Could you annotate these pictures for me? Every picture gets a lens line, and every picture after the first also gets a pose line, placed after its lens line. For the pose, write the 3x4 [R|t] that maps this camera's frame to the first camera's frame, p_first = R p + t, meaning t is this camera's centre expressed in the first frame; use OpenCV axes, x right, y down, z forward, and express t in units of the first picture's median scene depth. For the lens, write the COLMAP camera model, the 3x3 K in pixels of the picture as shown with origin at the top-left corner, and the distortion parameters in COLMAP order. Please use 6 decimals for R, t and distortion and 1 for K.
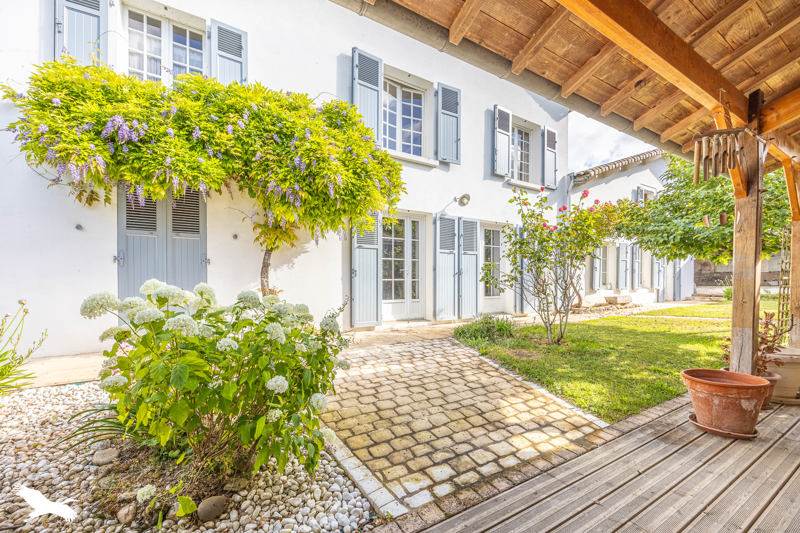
lens RADIAL K [[312.1, 0, 402.3], [0, 312.1, 292.5], [0, 0, 1]] dist [-0.001273, -0.000163]
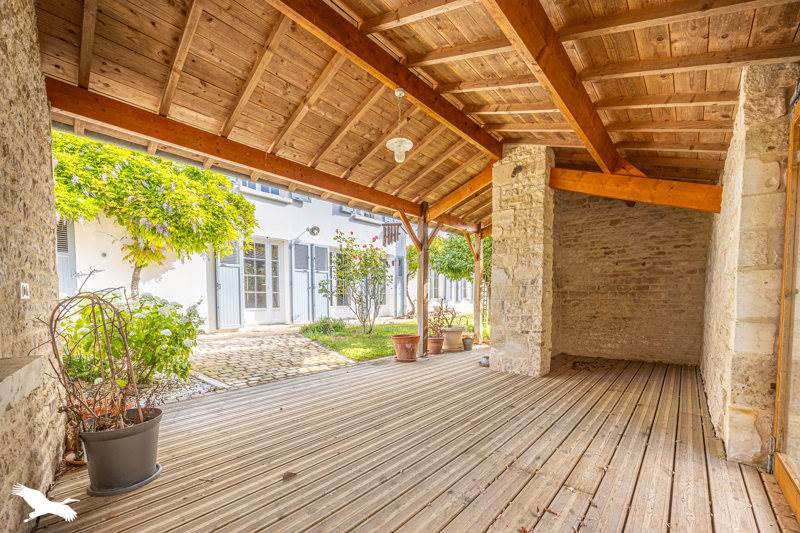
lens RADIAL K [[322.4, 0, 398.7], [0, 322.4, 314.1], [0, 0, 1]] dist [0.015029, 0.000150]
pose [[0.949857, -0.018981, 0.312108, 0.147477], [0.013814, 0.999729, 0.018758, 0.041054], [-0.312380, -0.013506, 0.949861, -0.549060]]
